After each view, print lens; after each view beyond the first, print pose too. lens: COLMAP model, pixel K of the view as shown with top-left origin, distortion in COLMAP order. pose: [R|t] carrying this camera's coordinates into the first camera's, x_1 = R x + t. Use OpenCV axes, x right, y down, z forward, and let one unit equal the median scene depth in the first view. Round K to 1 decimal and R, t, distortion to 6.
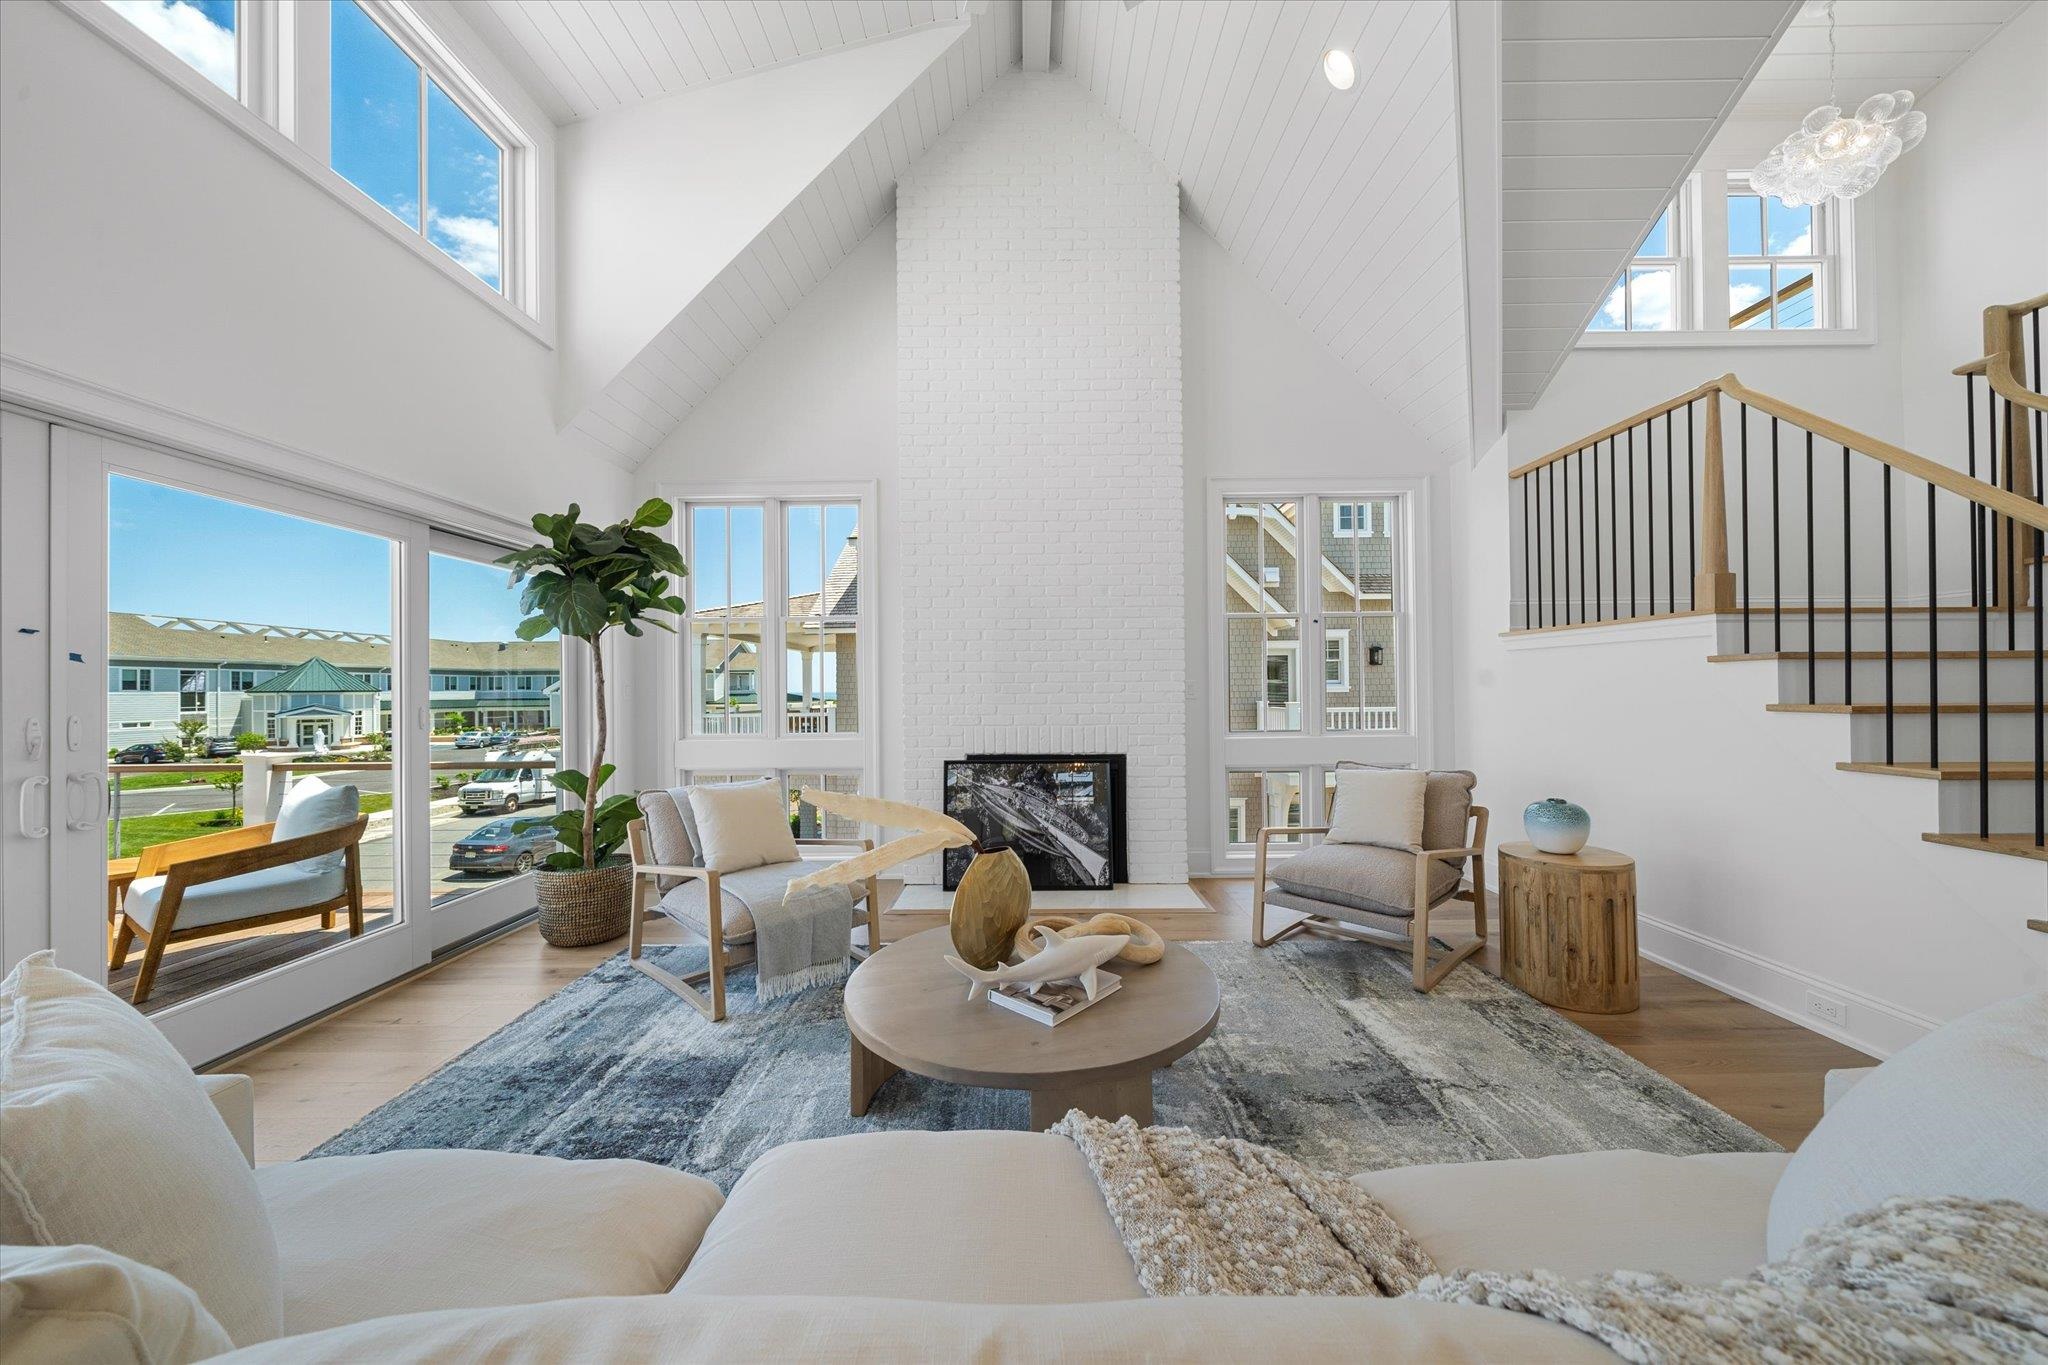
lens RADIAL K [[701.3, 0, 1025.7], [0, 701.3, 686.4], [0, 0, 1]] dist [-0.001936, -0.000149]
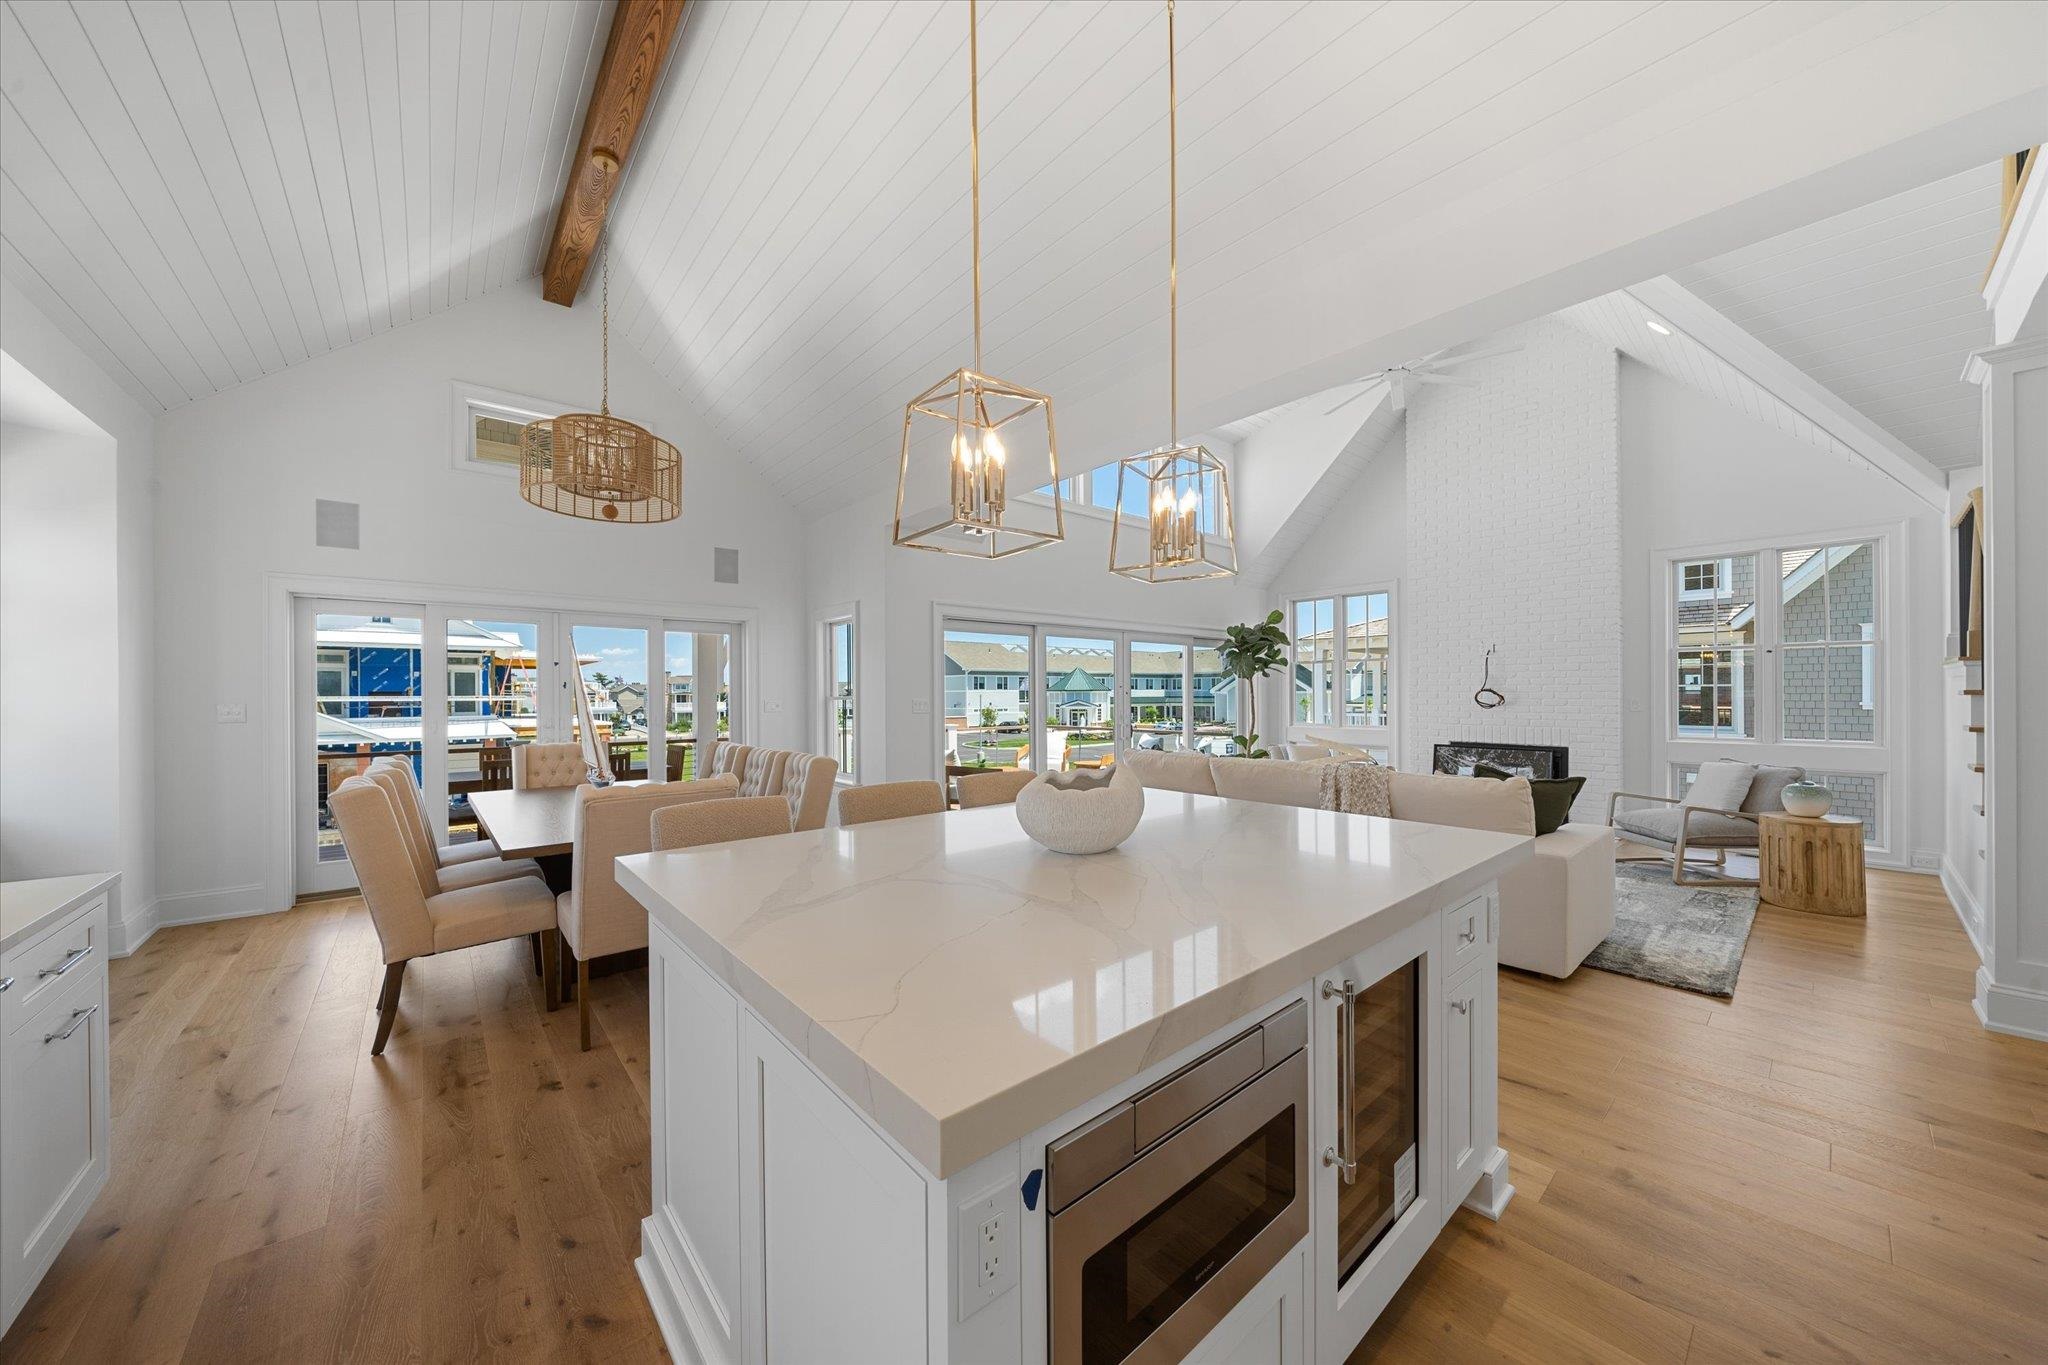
lens RADIAL K [[701.3, 0, 1025.7], [0, 701.3, 686.4], [0, 0, 1]] dist [-0.001936, -0.000149]
pose [[0.654207, -0.000257, -0.756315, 0.505554], [0.001192, 0.999999, 0.000691, -0.034739], [0.756314, -0.001354, 0.654207, -0.835360]]
